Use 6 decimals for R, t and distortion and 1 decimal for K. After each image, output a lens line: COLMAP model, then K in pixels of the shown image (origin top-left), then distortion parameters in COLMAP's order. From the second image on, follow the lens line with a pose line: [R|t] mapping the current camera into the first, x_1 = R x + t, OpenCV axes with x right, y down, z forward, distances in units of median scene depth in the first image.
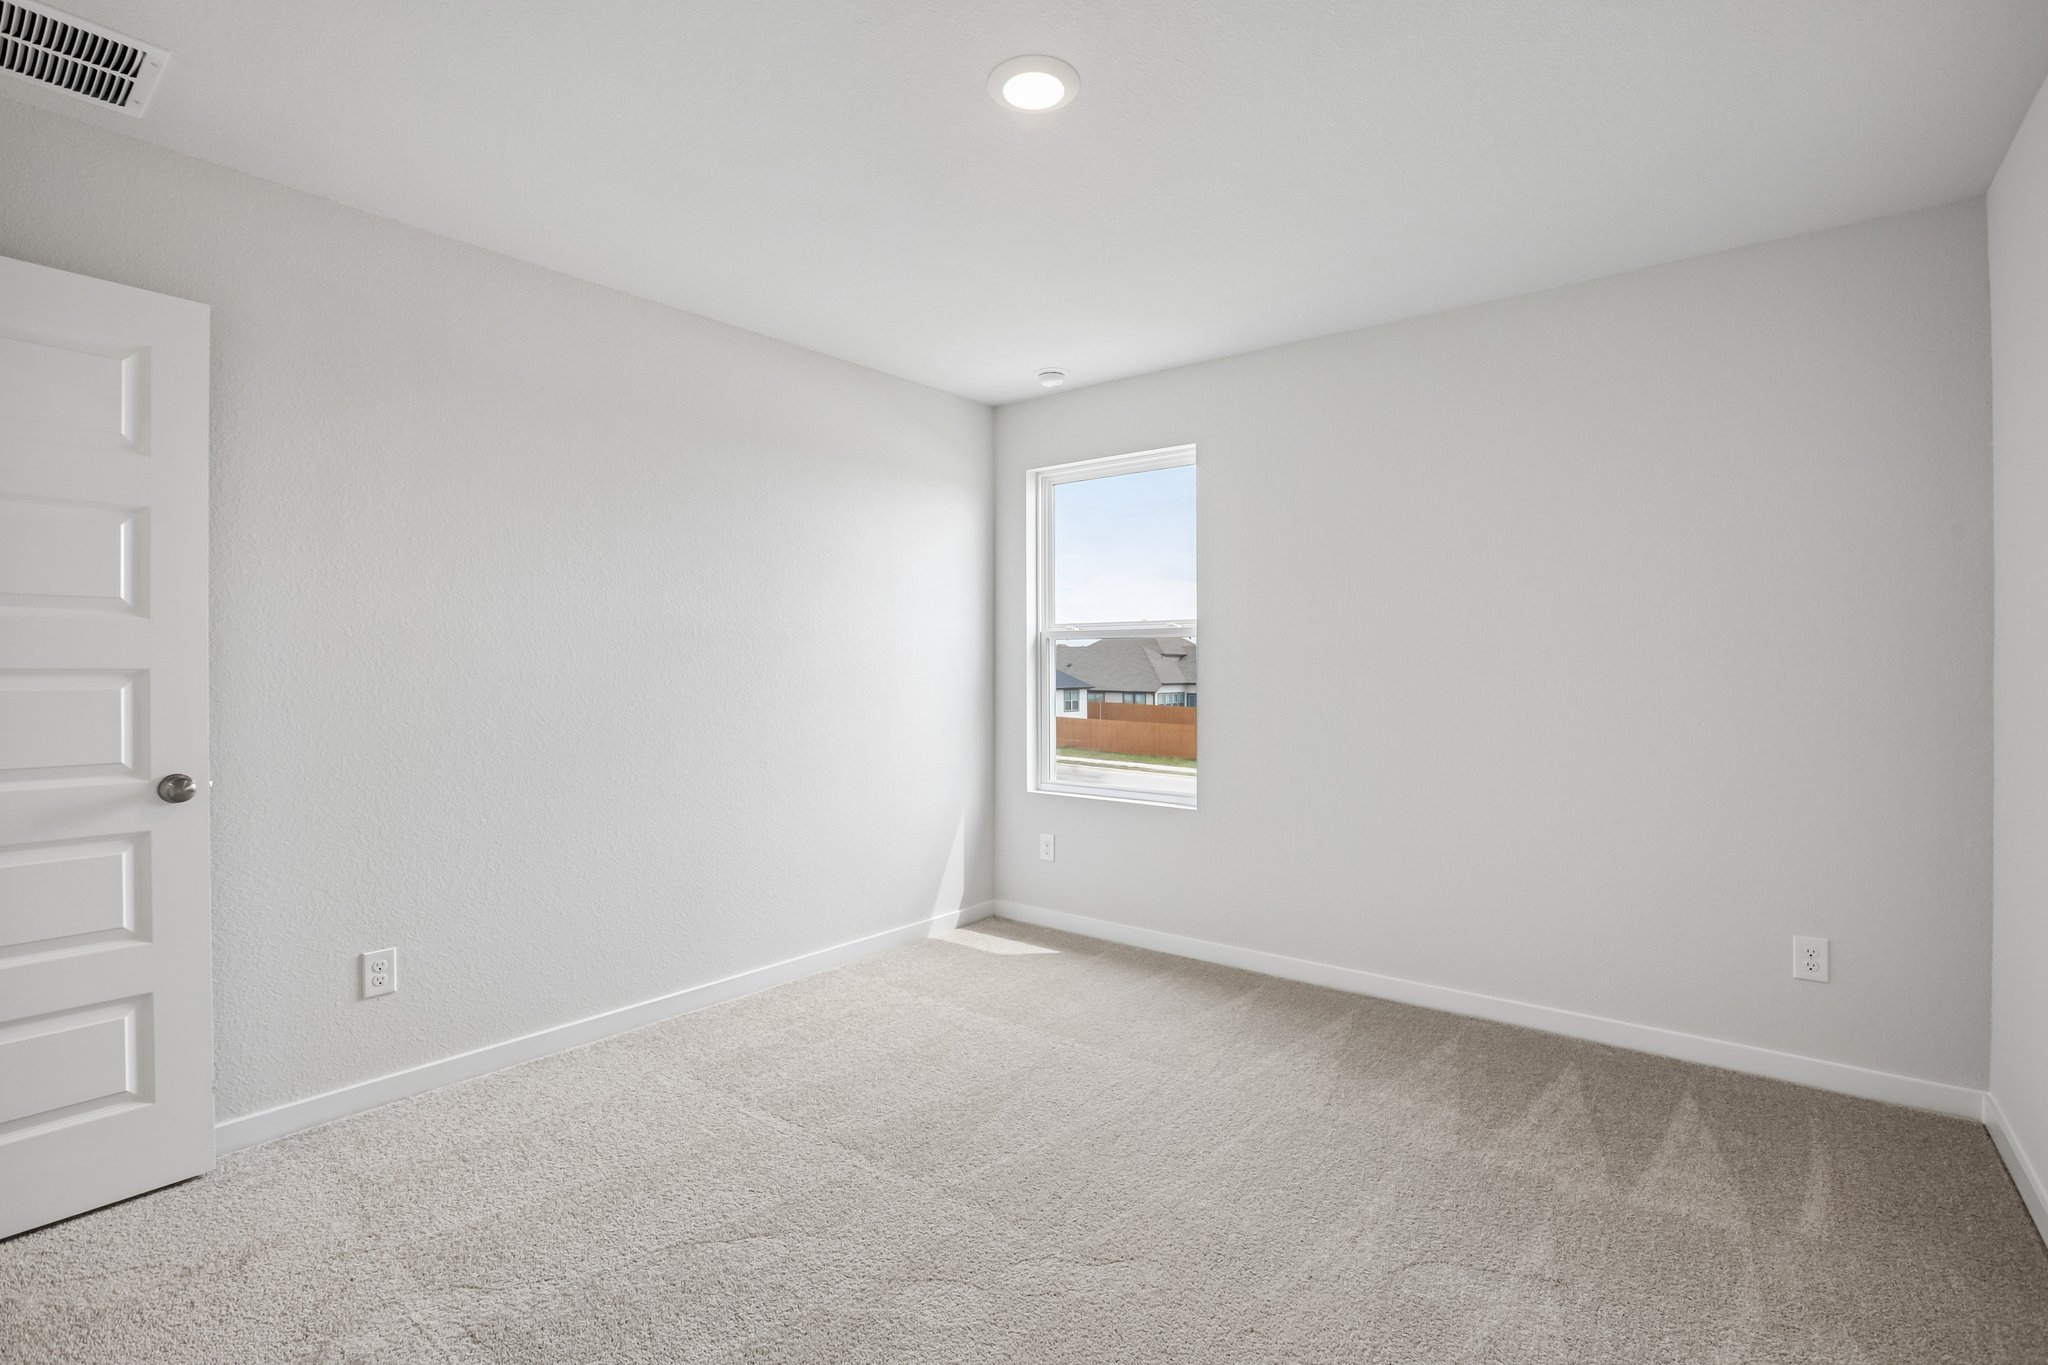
lens RADIAL K [[943.6, 0, 1027.3], [0, 943.6, 687.9], [0, 0, 1]] dist [-0.000732, 0.000475]
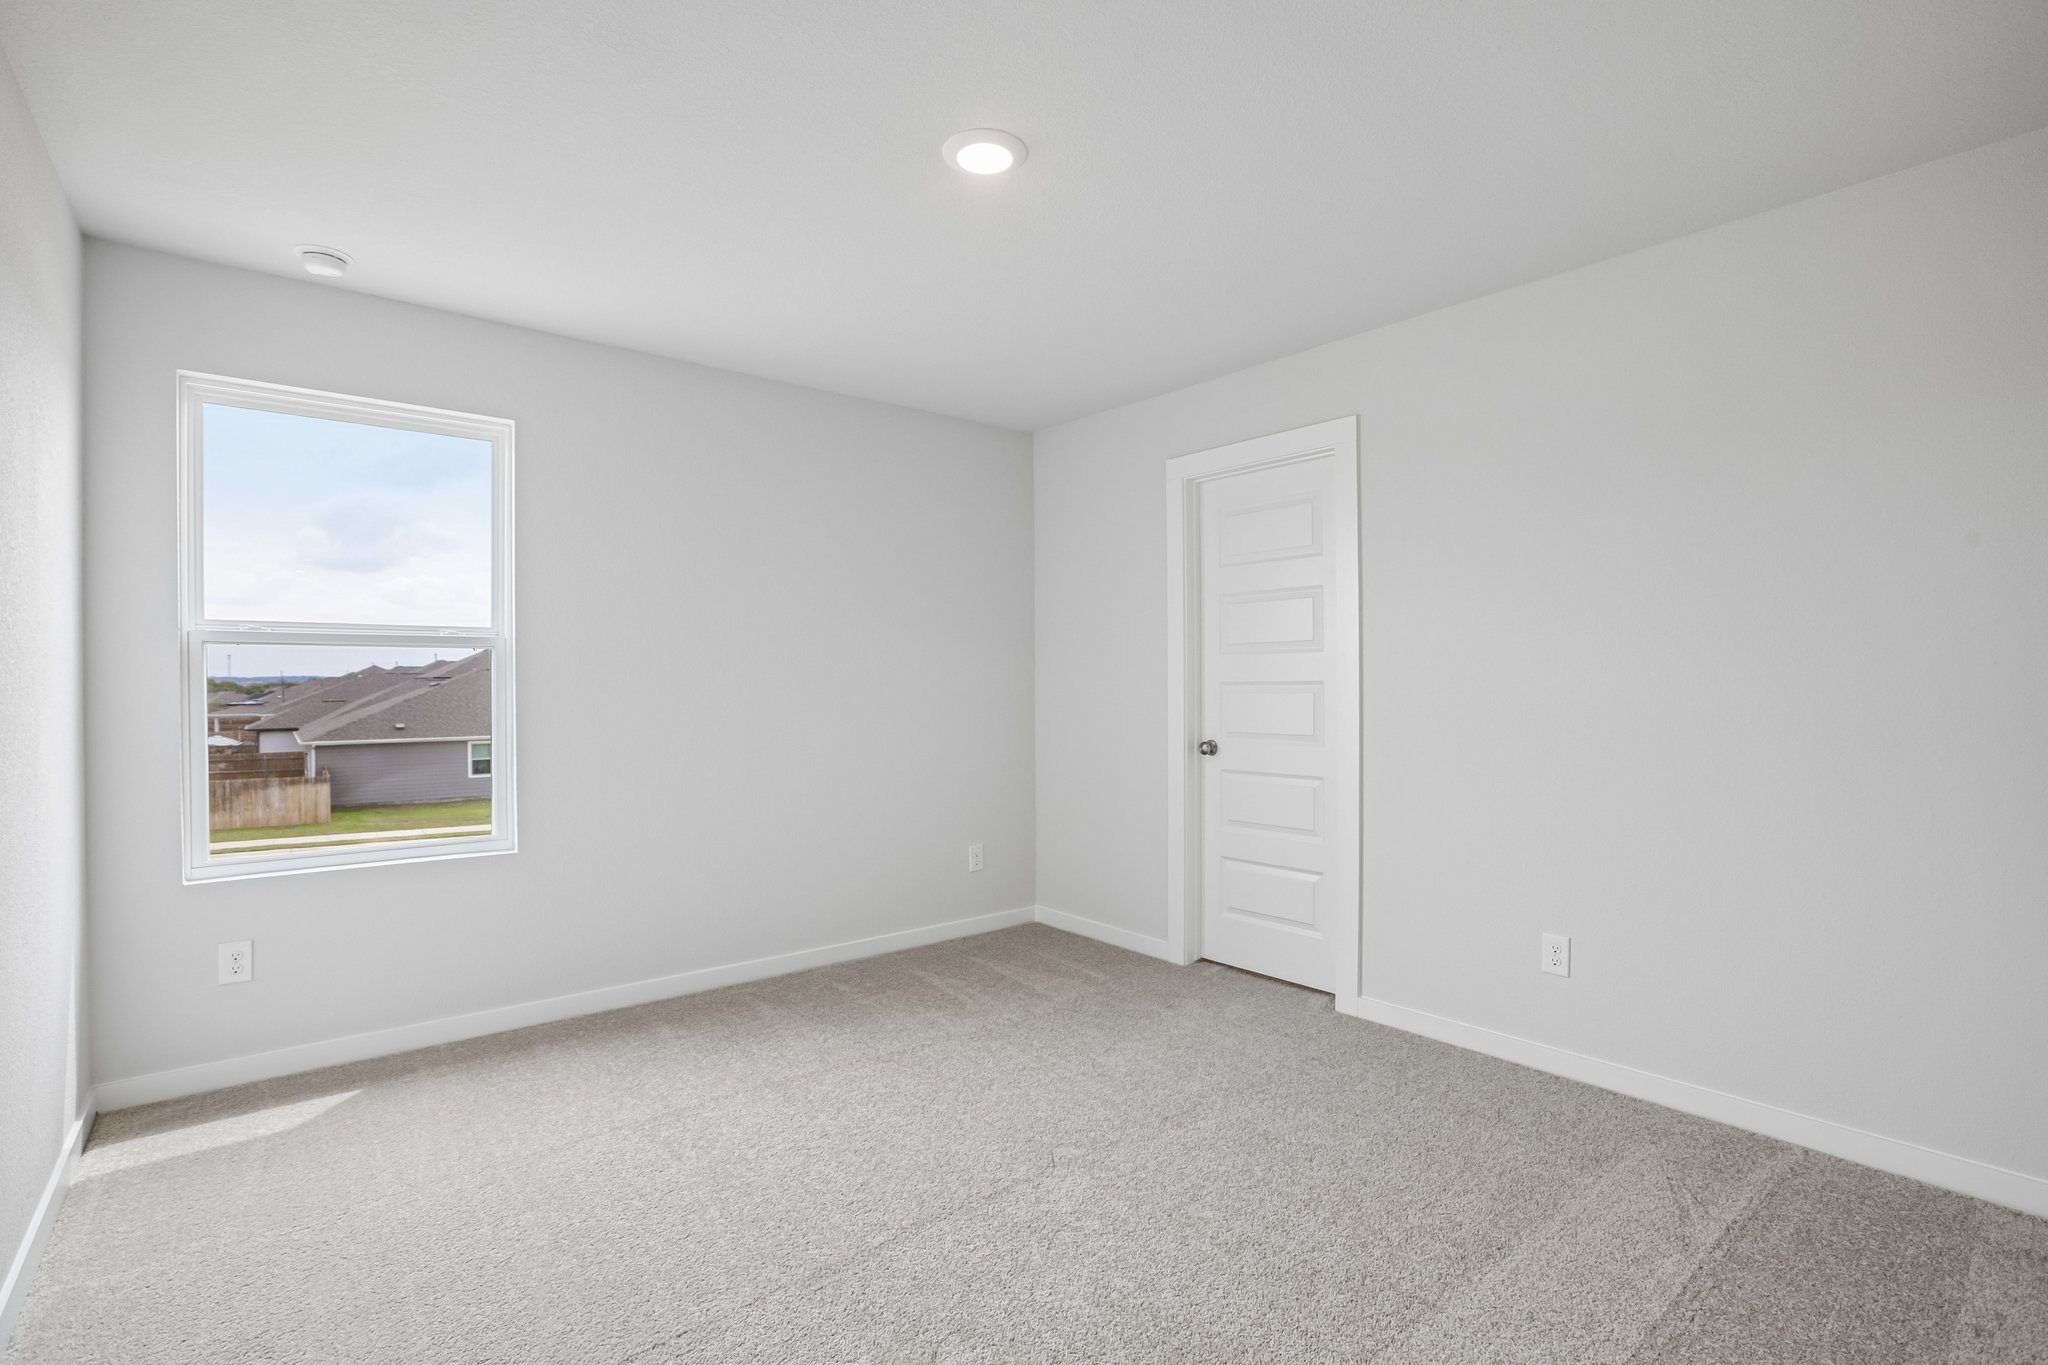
lens RADIAL K [[943.6, 0, 1027.3], [0, 943.6, 687.9], [0, 0, 1]] dist [-0.000732, 0.000475]
pose [[0.213423, 0.000939, 0.976959, -0.611256], [0.016130, 0.999860, -0.004485, -0.008272], [-0.976827, 0.016715, 0.213378, 0.407946]]
